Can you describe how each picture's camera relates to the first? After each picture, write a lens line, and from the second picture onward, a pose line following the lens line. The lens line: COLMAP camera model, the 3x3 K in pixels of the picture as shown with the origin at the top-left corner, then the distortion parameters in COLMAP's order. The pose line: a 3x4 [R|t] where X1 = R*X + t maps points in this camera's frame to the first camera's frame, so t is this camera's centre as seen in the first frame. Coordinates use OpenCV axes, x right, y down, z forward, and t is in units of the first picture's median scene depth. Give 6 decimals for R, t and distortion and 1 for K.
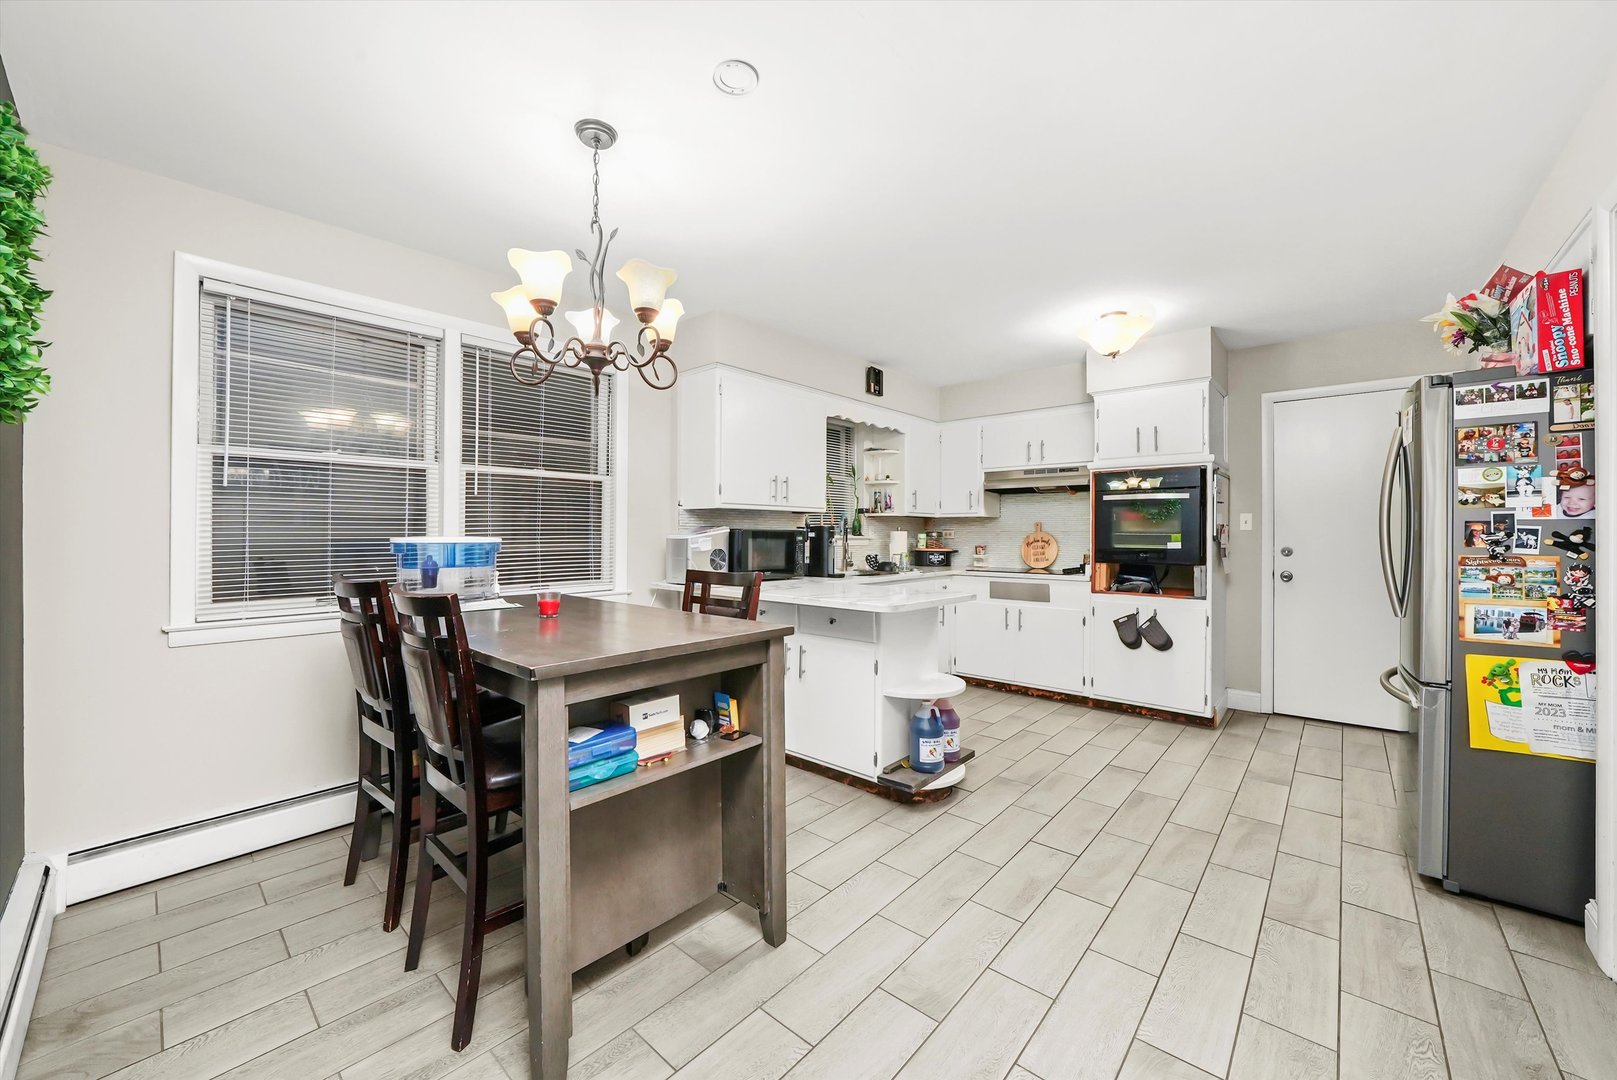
lens RADIAL K [[598.1, 0, 813.4], [0, 598.1, 534.1], [0, 0, 1]] dist [-0.017380, 0.000005]
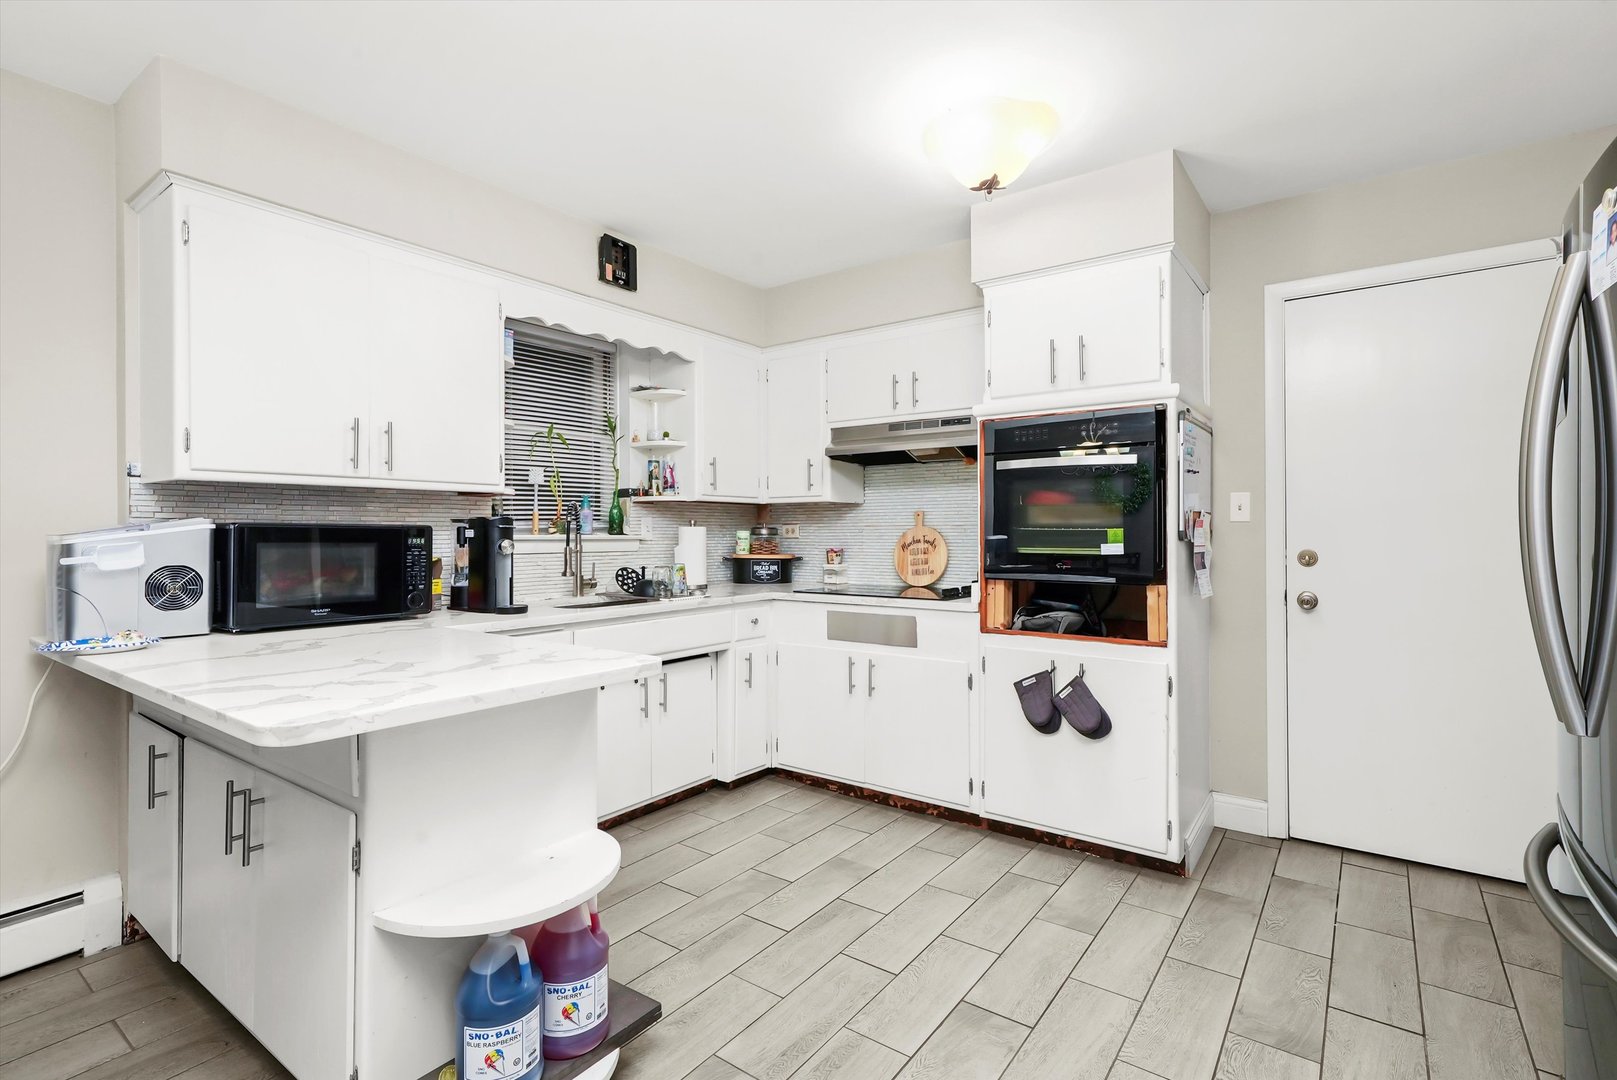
lens RADIAL K [[755.6, 0, 814.3], [0, 755.6, 528.3], [0, 0, 1]] dist [0.012029, 0.000246]
pose [[0.995757, -0.005592, 0.091851, 0.256000], [0.005917, 0.999977, -0.003271, 0.000221], [-0.091831, 0.003800, 0.995767, 0.310019]]
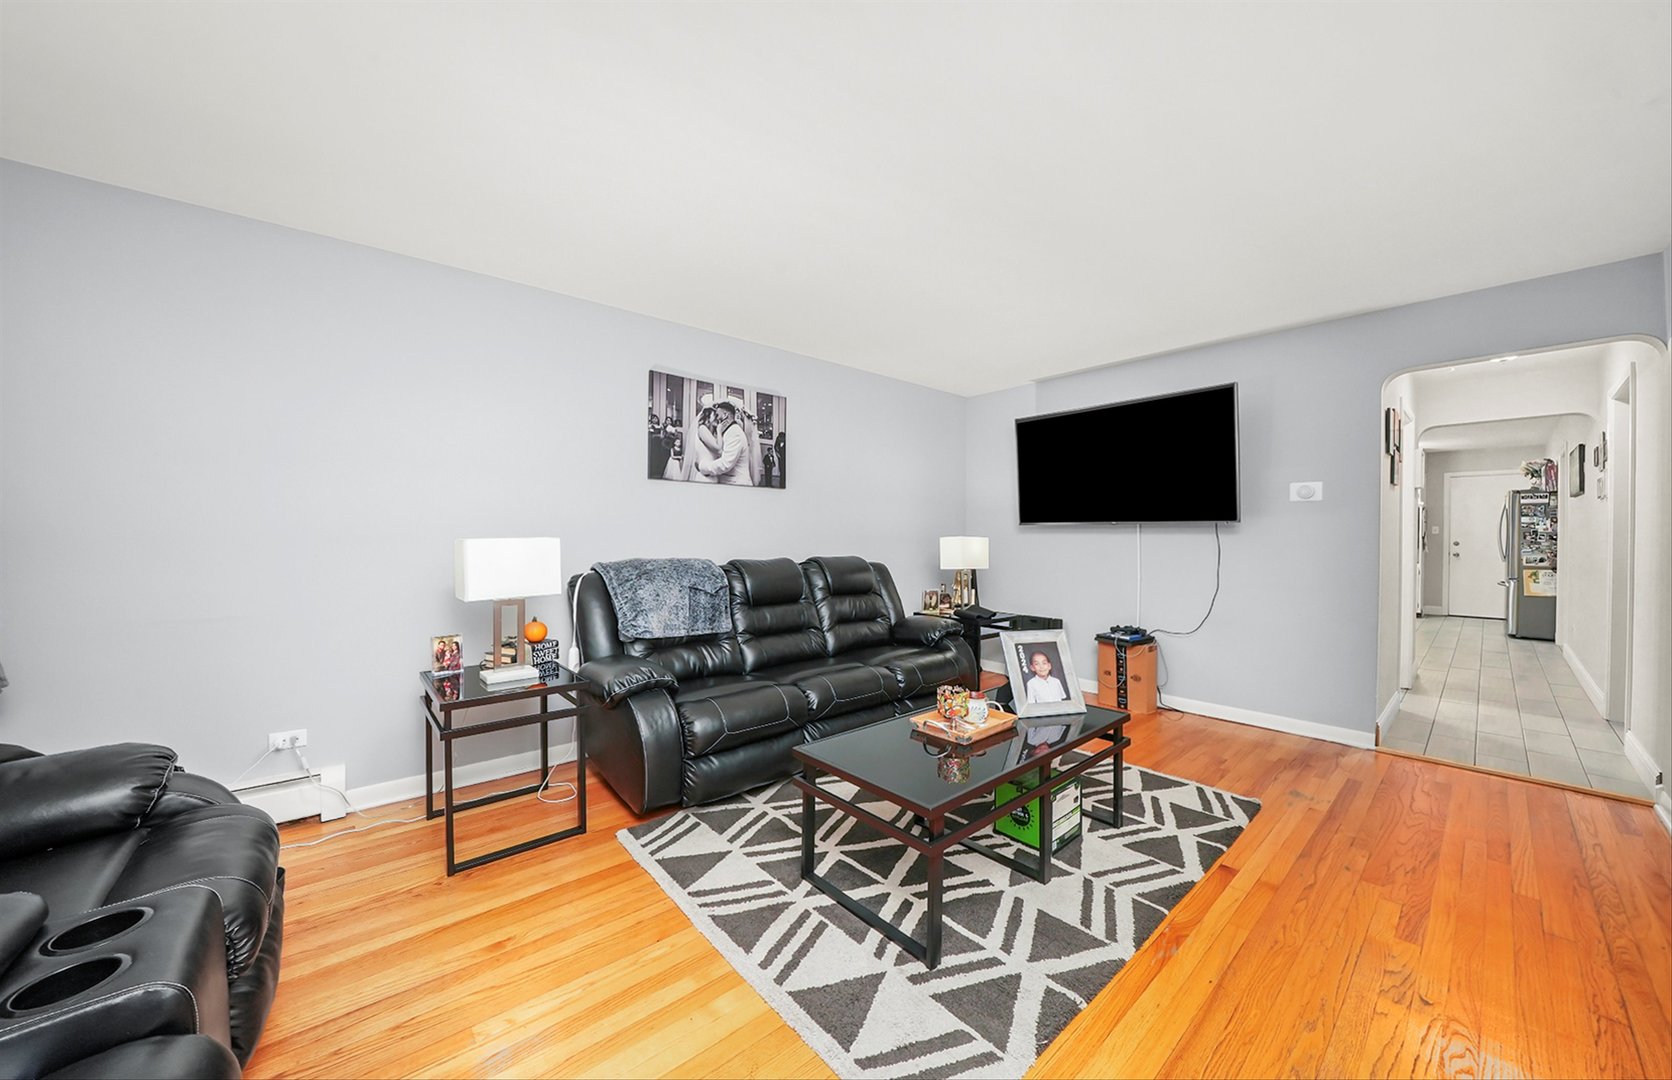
lens RADIAL K [[565.9, 0, 836.0], [0, 565.9, 540.0], [0, 0, 1]] dist [-0.012856, -0.000127]
pose [[0.990828, 0.001290, -0.135123, -1.218915], [-0.000255, 0.999970, 0.007681, 0.000559], [0.135129, -0.007577, 0.990799, -1.378645]]
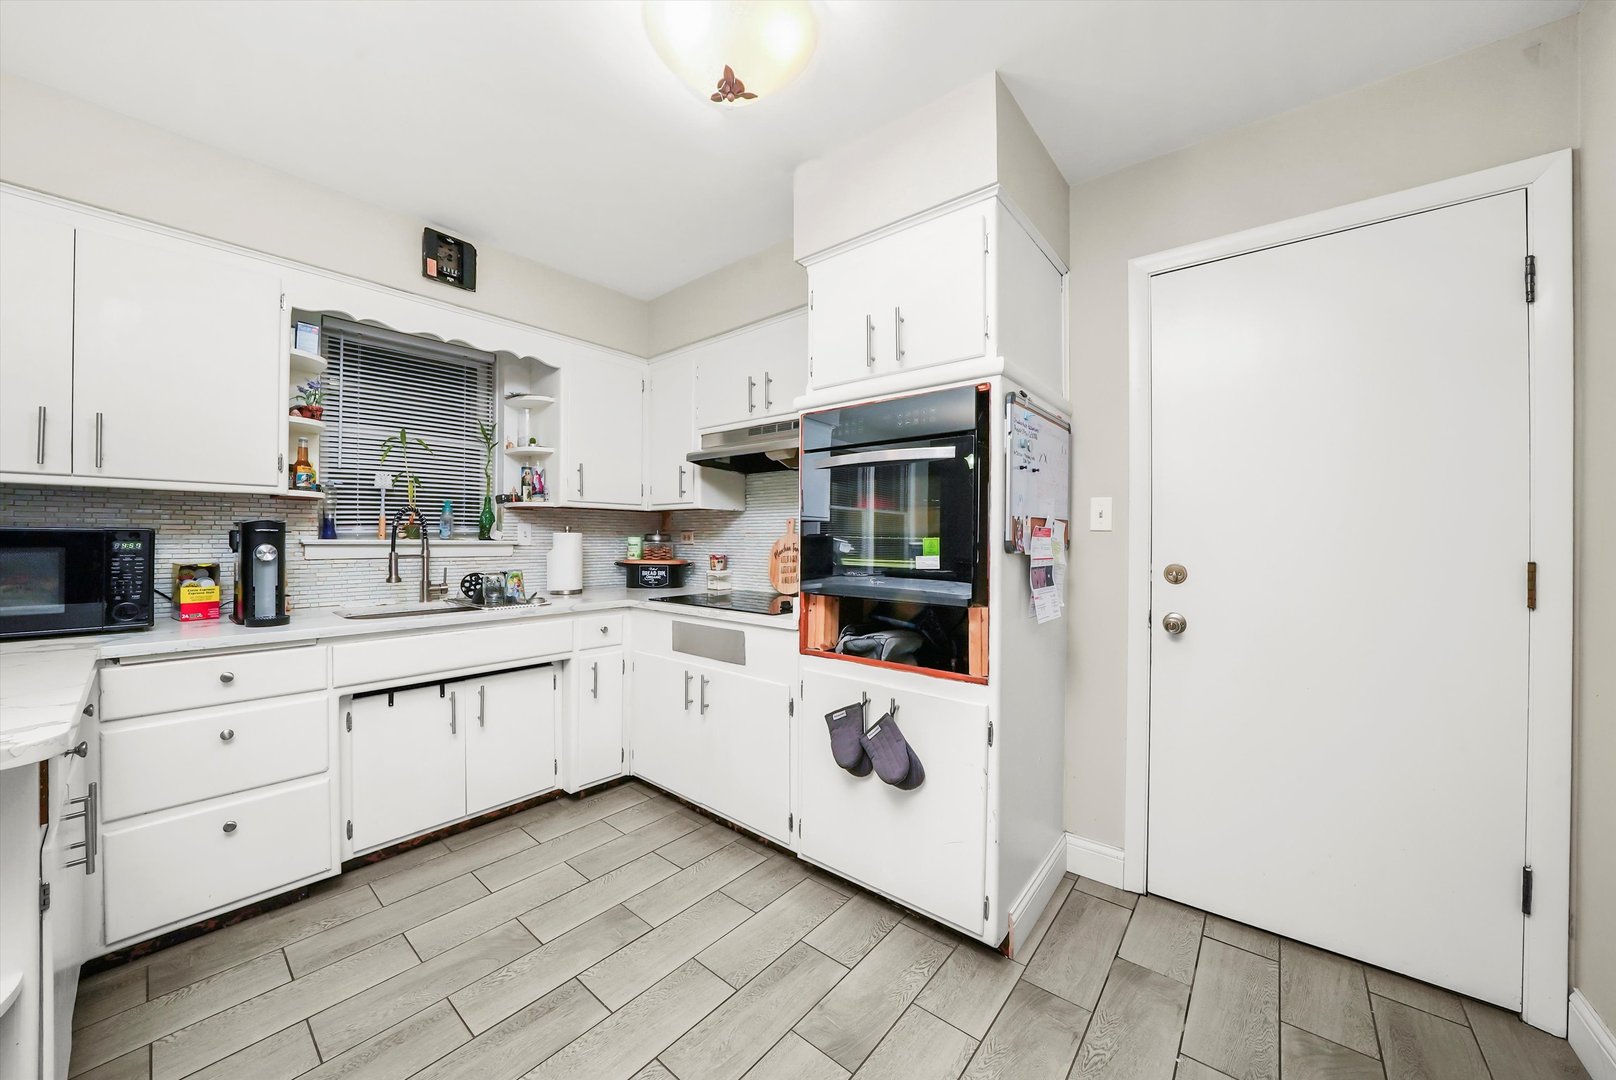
lens RADIAL K [[568.7, 0, 805.9], [0, 568.7, 537.9], [0, 0, 1]] dist [-0.016787, 0.000242]
pose [[0.999540, 0.001407, 0.030285, 0.482942], [-0.001430, 0.999999, 0.000736, 0.000007], [-0.030284, -0.000779, 0.999541, 0.545960]]
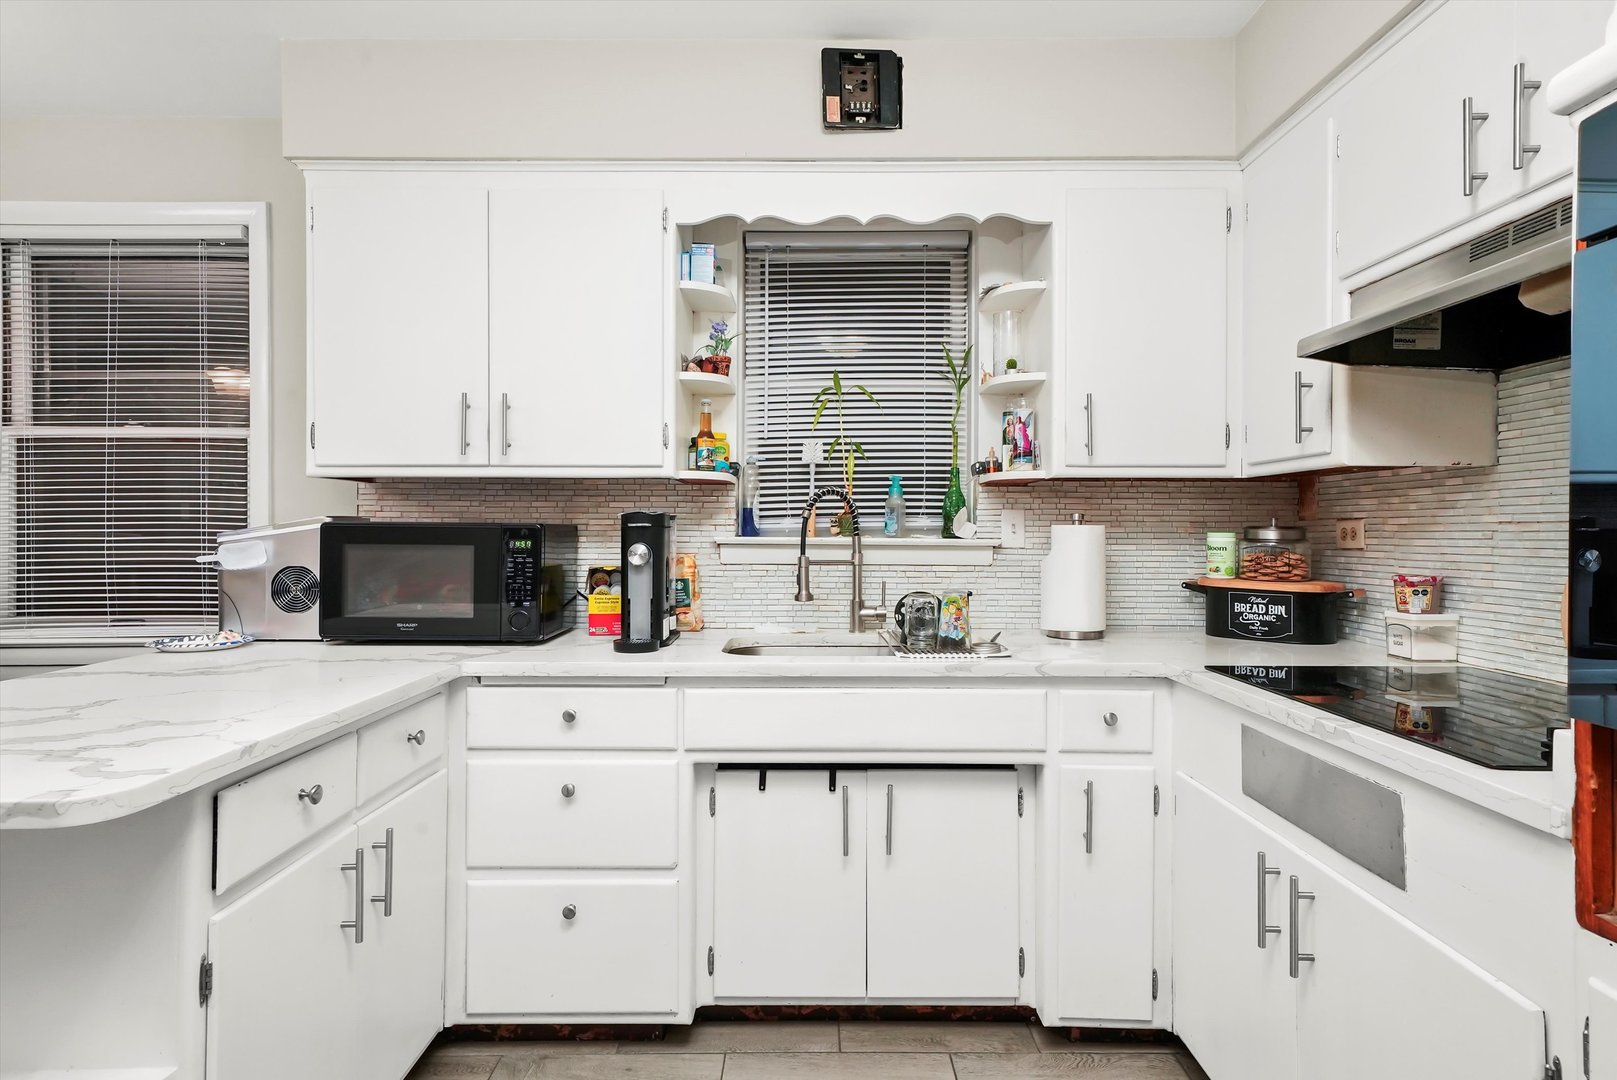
lens RADIAL K [[877.1, 0, 814.6], [0, 877.1, 529.6], [0, 0, 1]] dist [0.017996, 0.000811]
pose [[0.666541, -0.003190, -0.745461, 0.535992], [0.000241, 0.999992, -0.004064, -0.000220], [0.745468, 0.002530, 0.666537, 0.745411]]
